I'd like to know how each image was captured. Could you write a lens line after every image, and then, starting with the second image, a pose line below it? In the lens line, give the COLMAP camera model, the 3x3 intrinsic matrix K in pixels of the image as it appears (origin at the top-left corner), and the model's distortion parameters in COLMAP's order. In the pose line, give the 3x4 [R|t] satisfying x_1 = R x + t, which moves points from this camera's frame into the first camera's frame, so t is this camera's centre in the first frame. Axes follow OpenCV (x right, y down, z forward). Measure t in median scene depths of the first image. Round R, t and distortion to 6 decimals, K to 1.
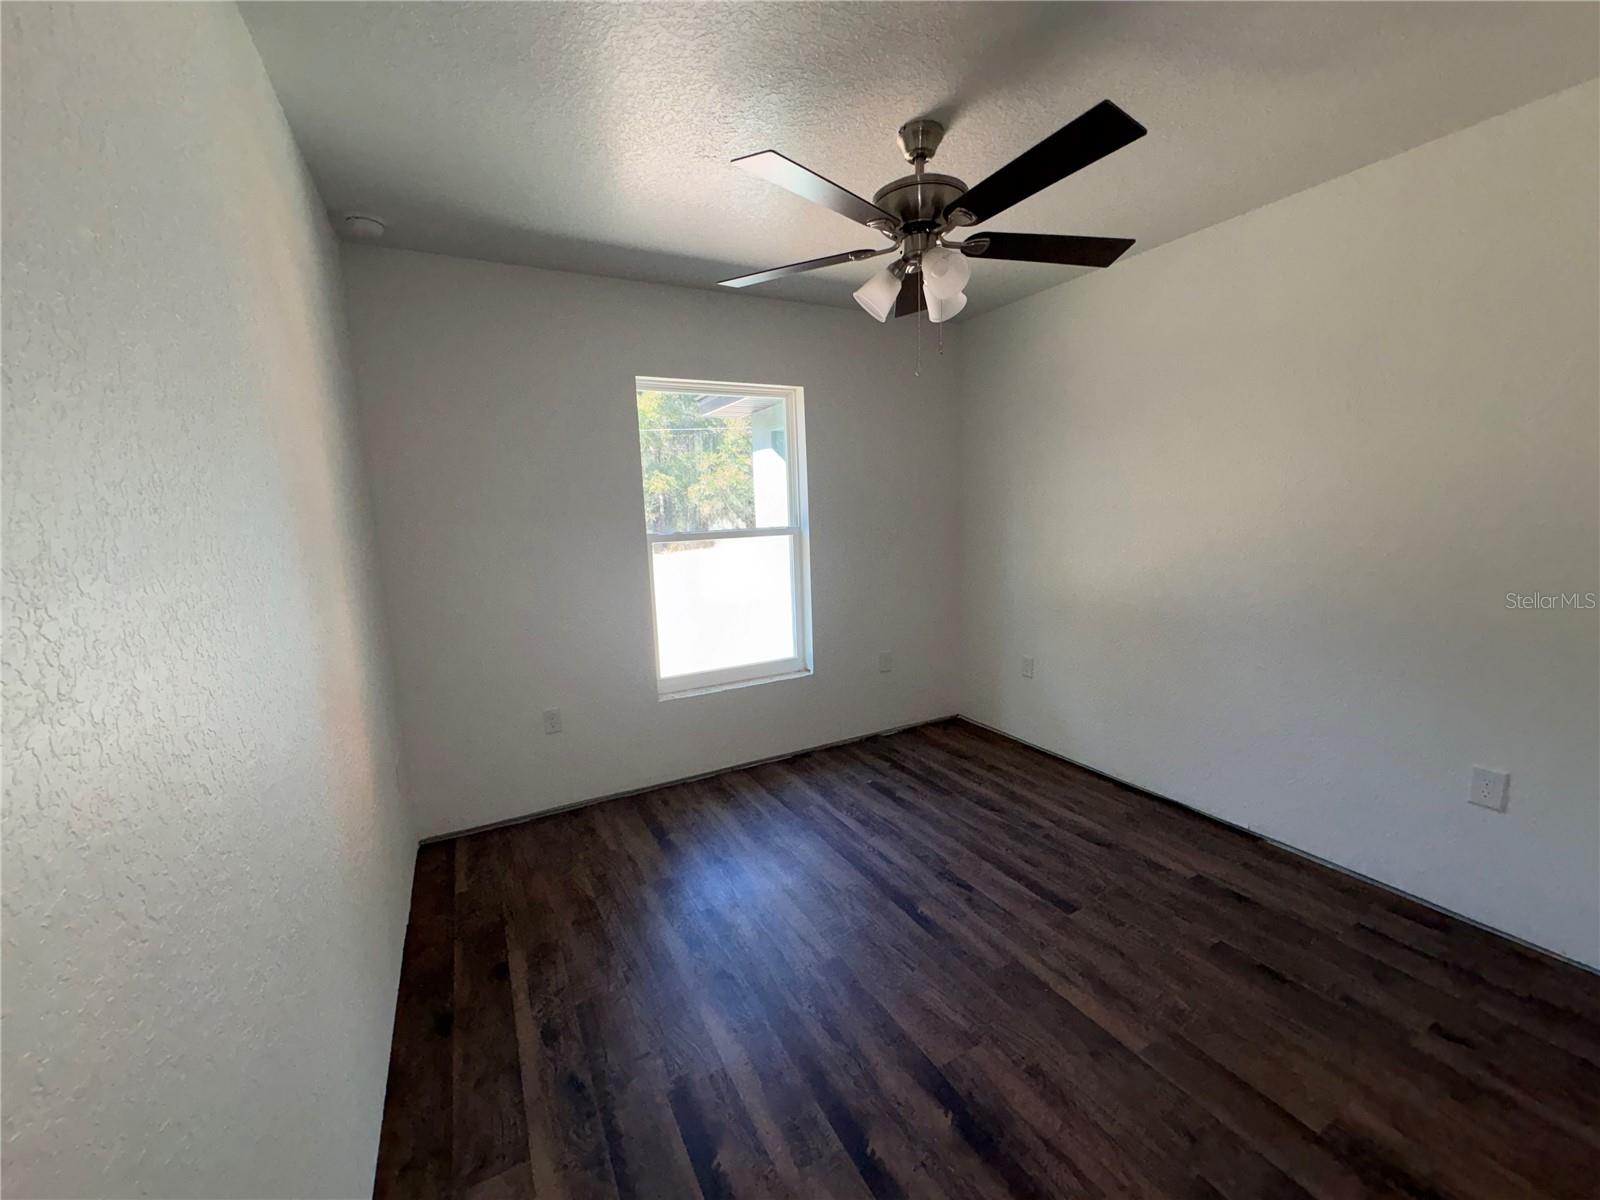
lens RADIAL K [[635.0, 0, 800.0], [0, 635.0, 600.0], [0, 0, 1]] dist [0.000851, 0.000177]
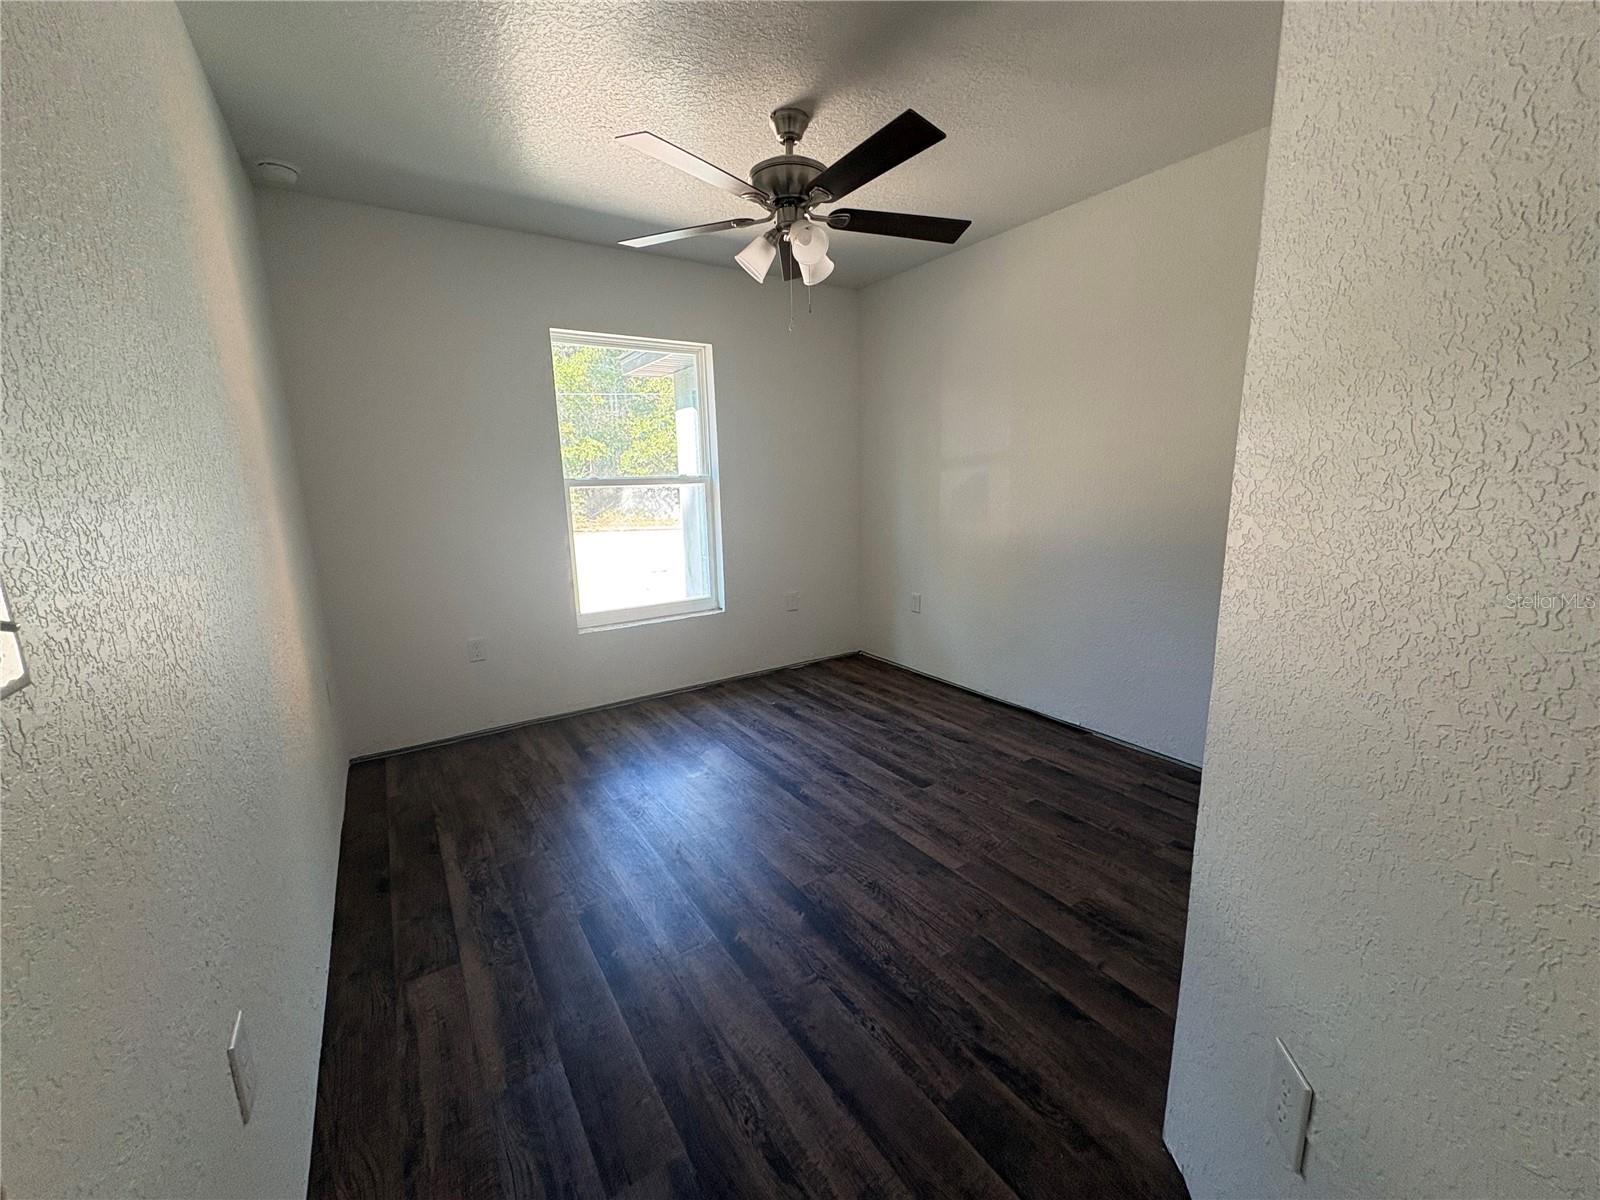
lens RADIAL K [[635.0, 0, 800.0], [0, 635.0, 600.0], [0, 0, 1]] dist [0.000851, 0.000177]
pose [[0.995494, -0.007186, 0.094550, 0.079856], [0.003059, 0.999039, 0.043723, 0.084330], [-0.094774, -0.043236, 0.994559, -0.173944]]
